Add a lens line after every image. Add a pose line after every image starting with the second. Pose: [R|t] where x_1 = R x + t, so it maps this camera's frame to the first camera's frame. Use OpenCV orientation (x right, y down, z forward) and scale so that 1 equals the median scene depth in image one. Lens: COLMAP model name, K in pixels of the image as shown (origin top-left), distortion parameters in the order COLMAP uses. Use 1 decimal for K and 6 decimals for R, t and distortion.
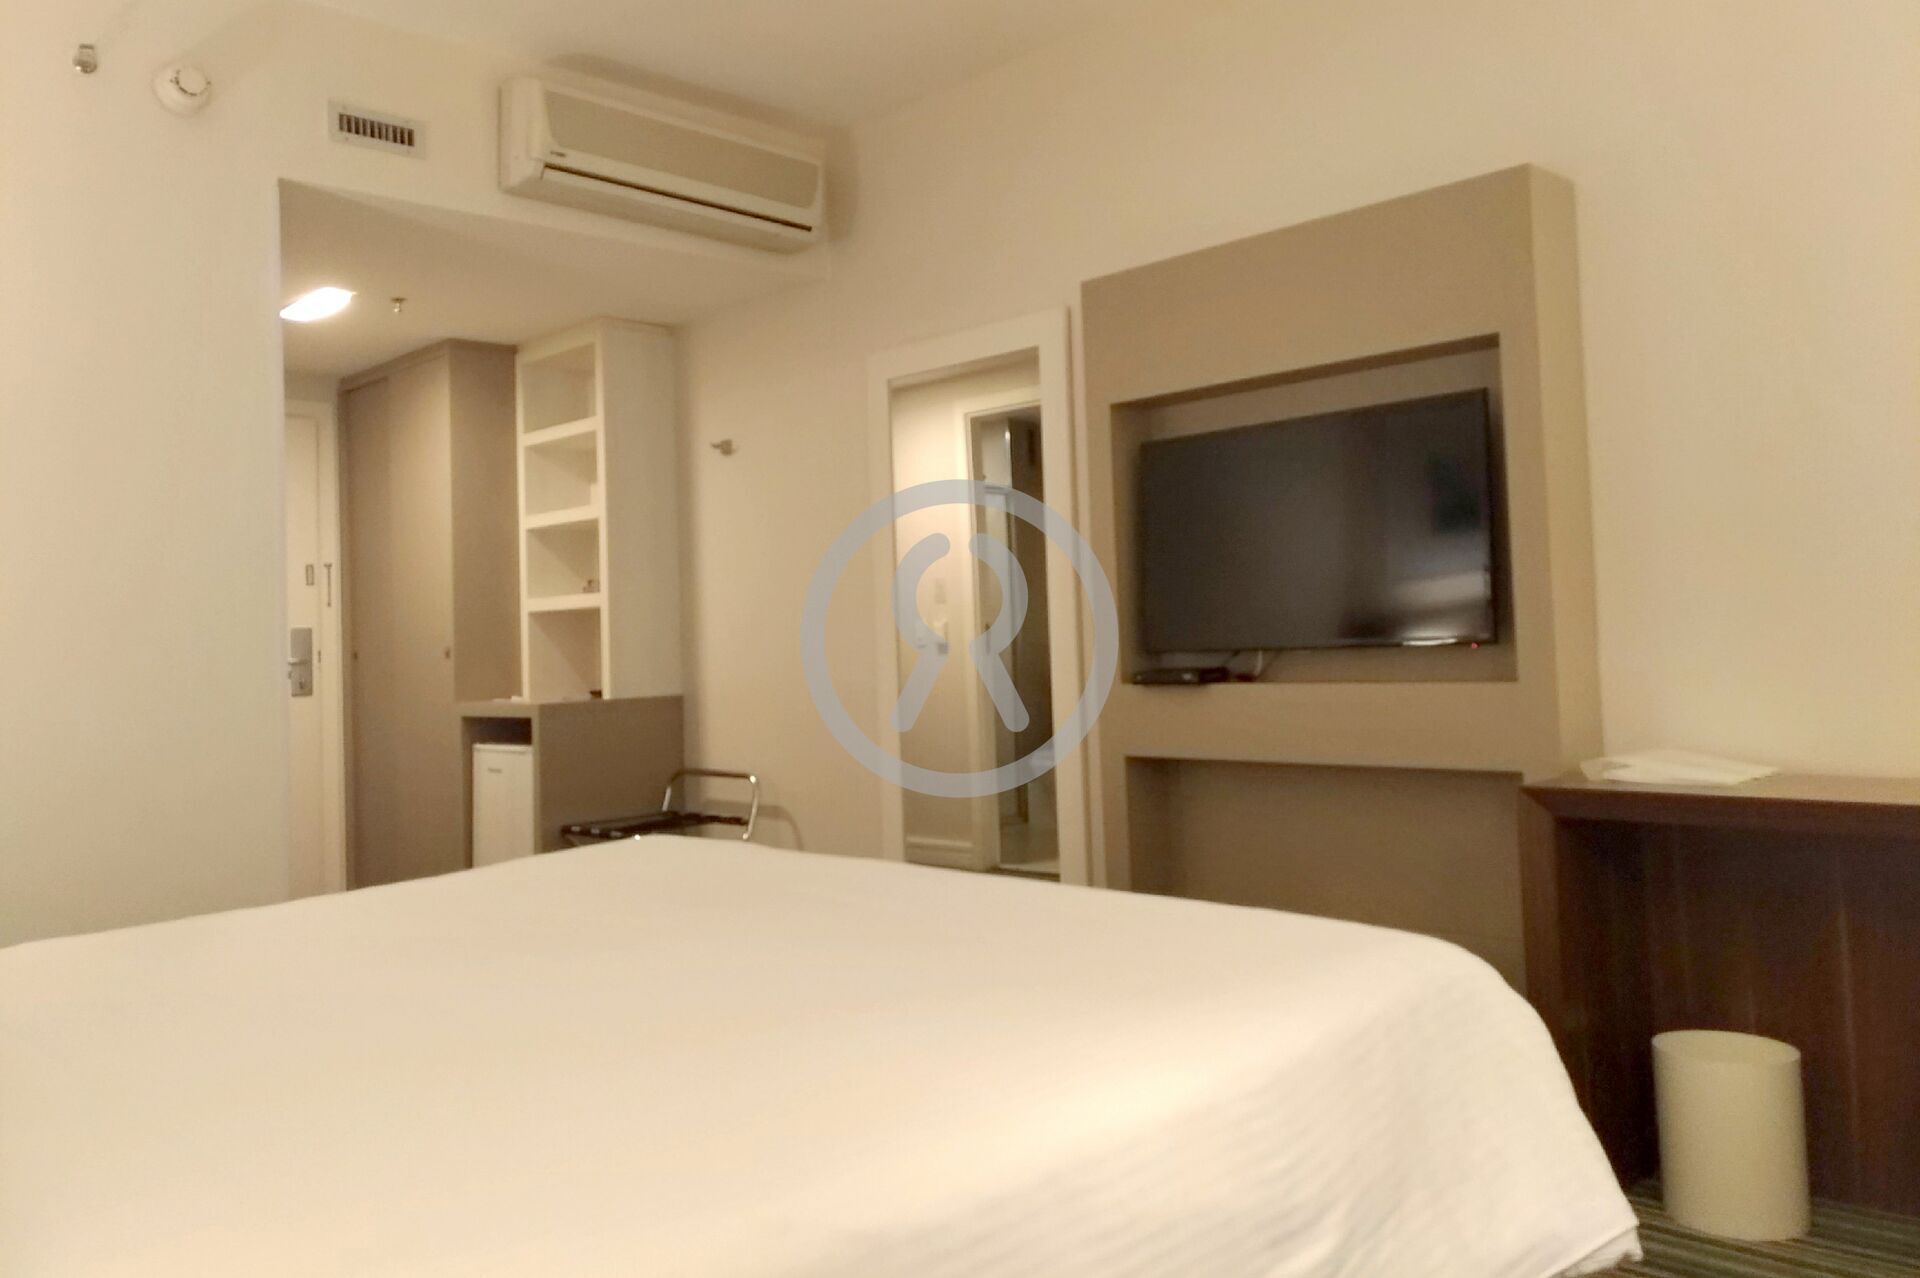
lens RADIAL K [[1419.1, 0, 965.4], [0, 1419.1, 570.2], [0, 0, 1]] dist [0.170911, -0.423450]
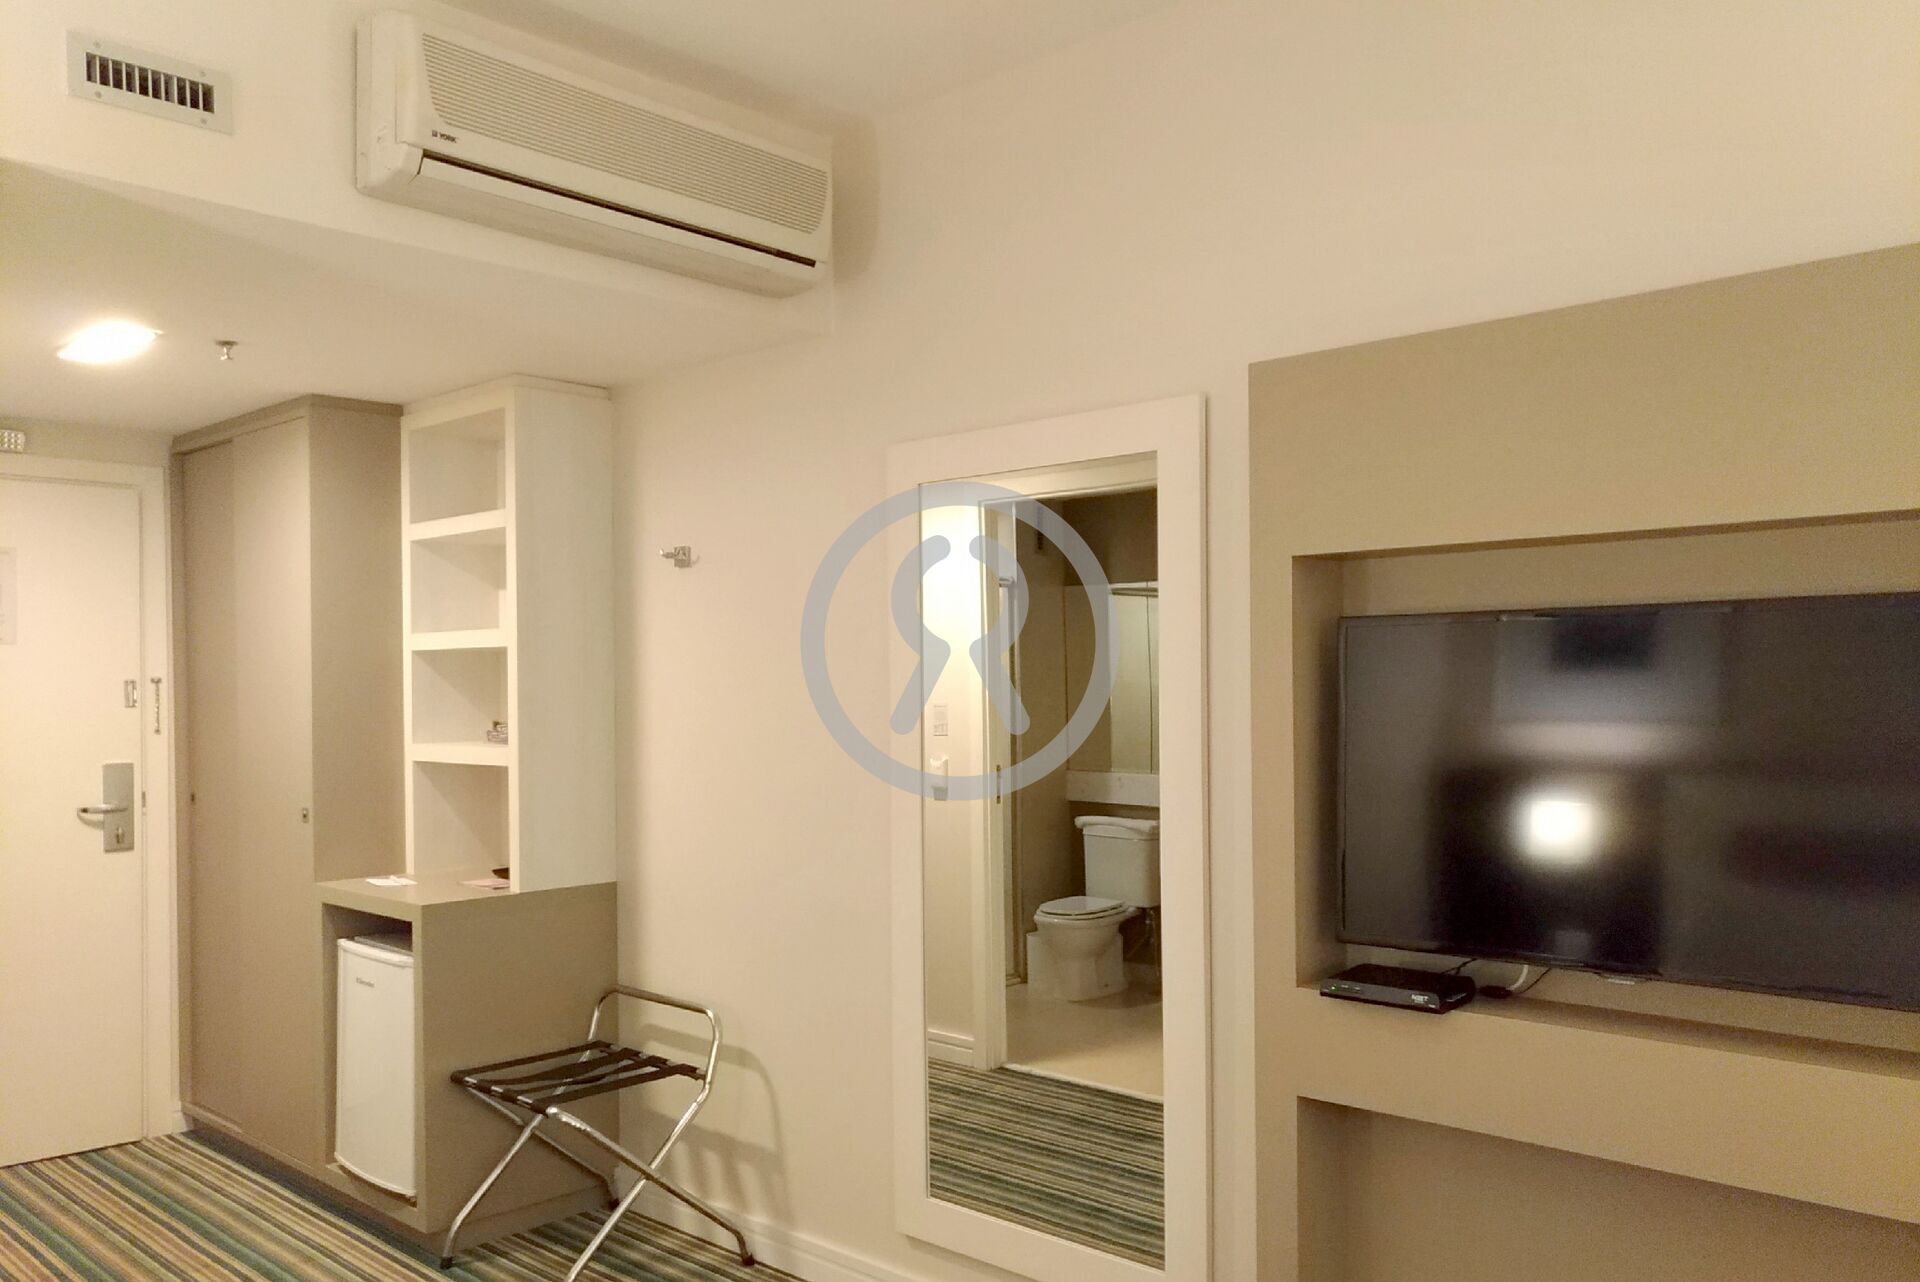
lens RADIAL K [[1449.3, 0, 958.2], [0, 1449.3, 690.6], [0, 0, 1]] dist [0.035684, -0.043632]
pose [[0.998820, 0.026611, 0.040625, -0.053541], [-0.028788, 0.998128, 0.053968, -0.061301], [-0.039113, -0.055074, 0.997716, 0.242156]]
